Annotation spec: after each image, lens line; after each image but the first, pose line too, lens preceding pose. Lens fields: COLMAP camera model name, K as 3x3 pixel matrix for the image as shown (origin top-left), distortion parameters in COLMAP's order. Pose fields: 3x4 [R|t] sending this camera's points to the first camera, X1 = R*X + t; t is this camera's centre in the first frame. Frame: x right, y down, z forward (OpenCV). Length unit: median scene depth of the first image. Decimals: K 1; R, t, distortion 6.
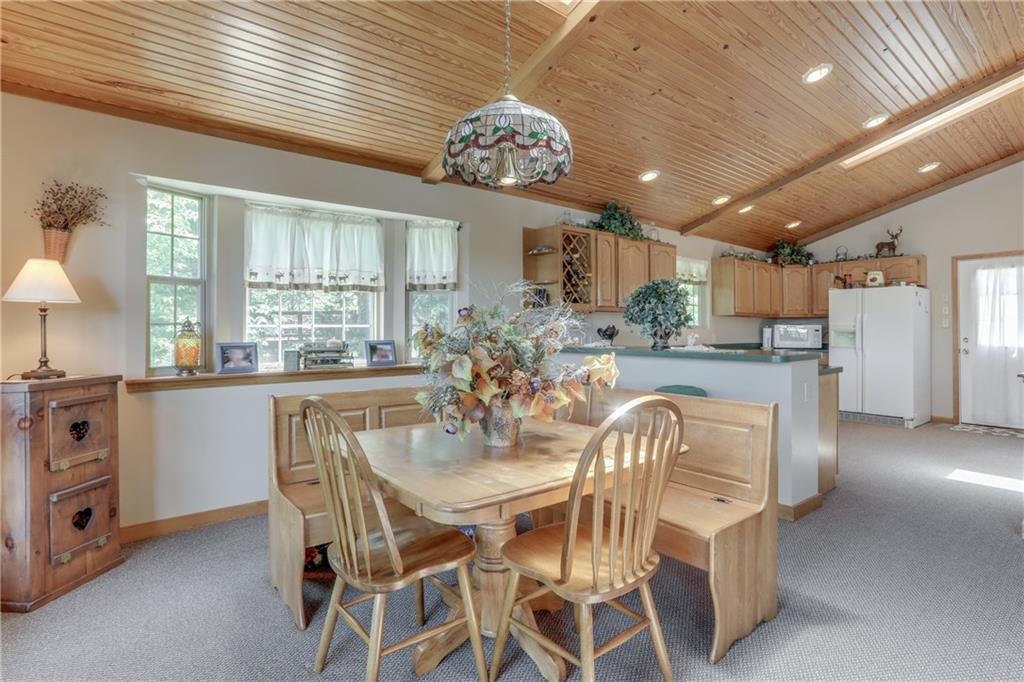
lens RADIAL K [[507.1, 0, 509.5], [0, 507.1, 318.2], [0, 0, 1]] dist [-0.040432, 0.013656]
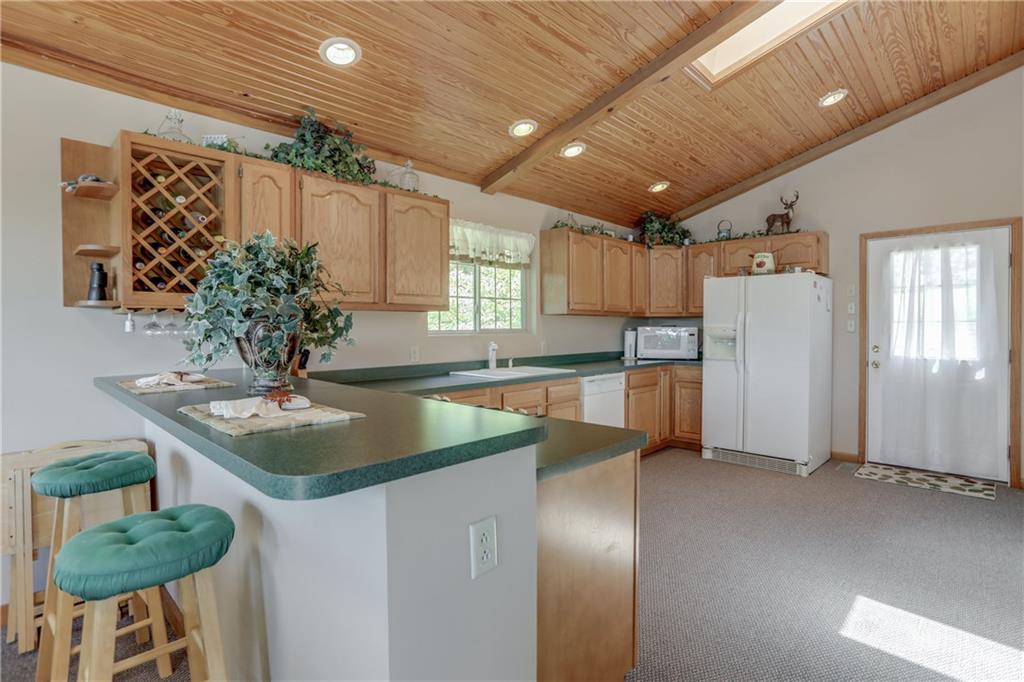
lens RADIAL K [[507.6, 0, 508.3], [0, 507.6, 328.8], [0, 0, 1]] dist [-0.045471, 0.004506]
pose [[0.992182, -0.003260, 0.124755, 0.392845], [-0.000309, 0.999591, 0.028580, -0.007925], [-0.124797, -0.028395, 0.991776, 0.460038]]
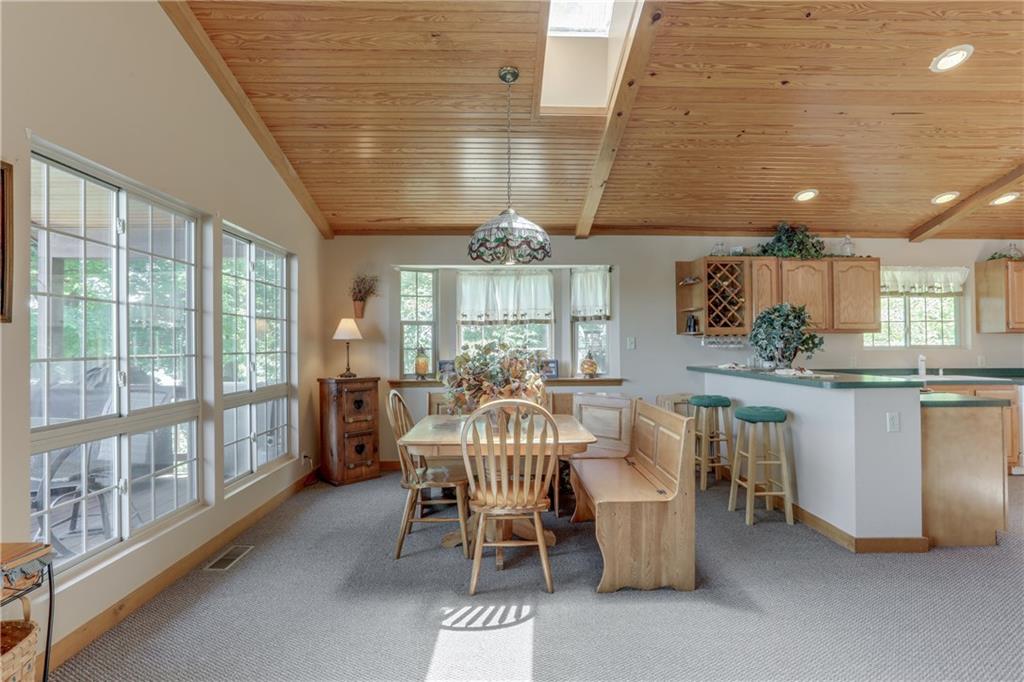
lens RADIAL K [[511.3, 0, 536.9], [0, 511.3, 333.8], [0, 0, 1]] dist [-0.037888, 0.009067]
pose [[0.807221, -0.014295, -0.590076, 0.441556], [0.015137, 0.999879, -0.003517, -0.017516], [0.590055, -0.006093, 0.807340, -0.105775]]
